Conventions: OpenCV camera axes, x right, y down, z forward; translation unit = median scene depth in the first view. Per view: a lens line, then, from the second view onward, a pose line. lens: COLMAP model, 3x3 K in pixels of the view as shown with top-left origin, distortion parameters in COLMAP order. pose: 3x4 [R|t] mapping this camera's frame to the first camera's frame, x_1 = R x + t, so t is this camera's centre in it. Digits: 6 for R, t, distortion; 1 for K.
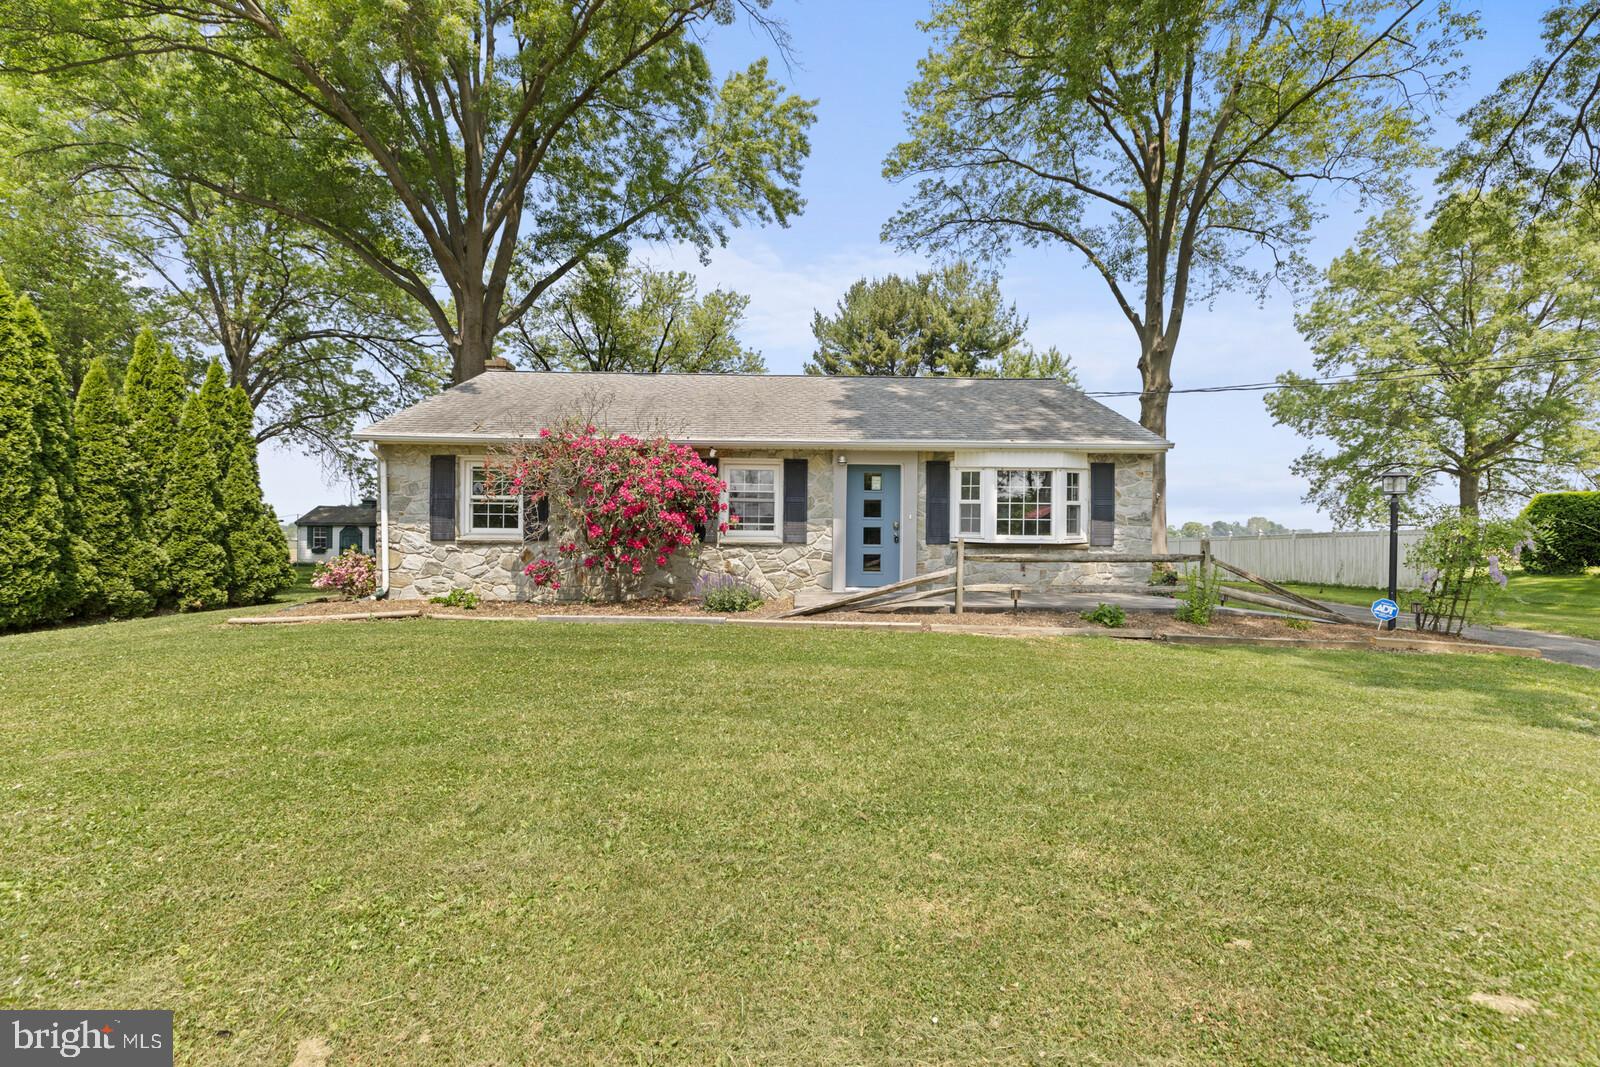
lens RADIAL K [[716.1, 0, 801.4], [0, 716.1, 524.4], [0, 0, 1]] dist [0.004843, 0.000123]
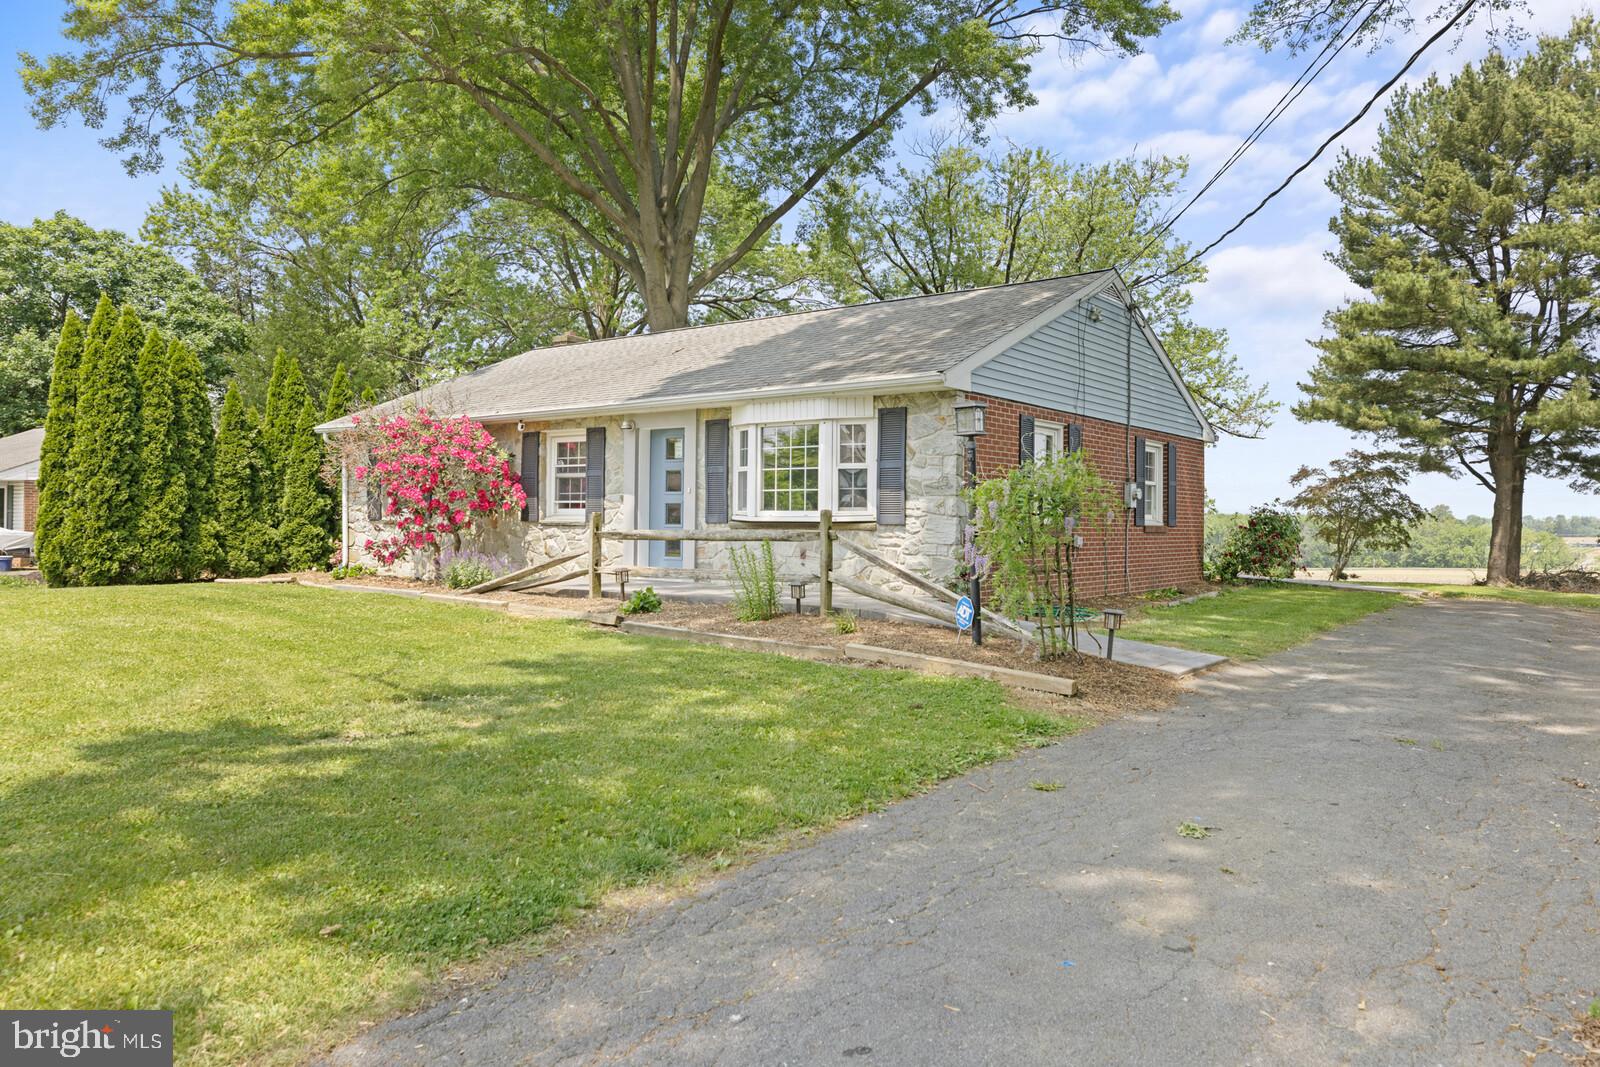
lens RADIAL K [[1138.0, 0, 803.5], [0, 1138.0, 528.8], [0, 0, 1]] dist [-0.018679, -0.001995]
pose [[0.770906, 0.001463, -0.636948, 1.079064], [0.000487, 0.999996, 0.002887, 0.030023], [0.636949, -0.002536, 0.770902, 0.083015]]
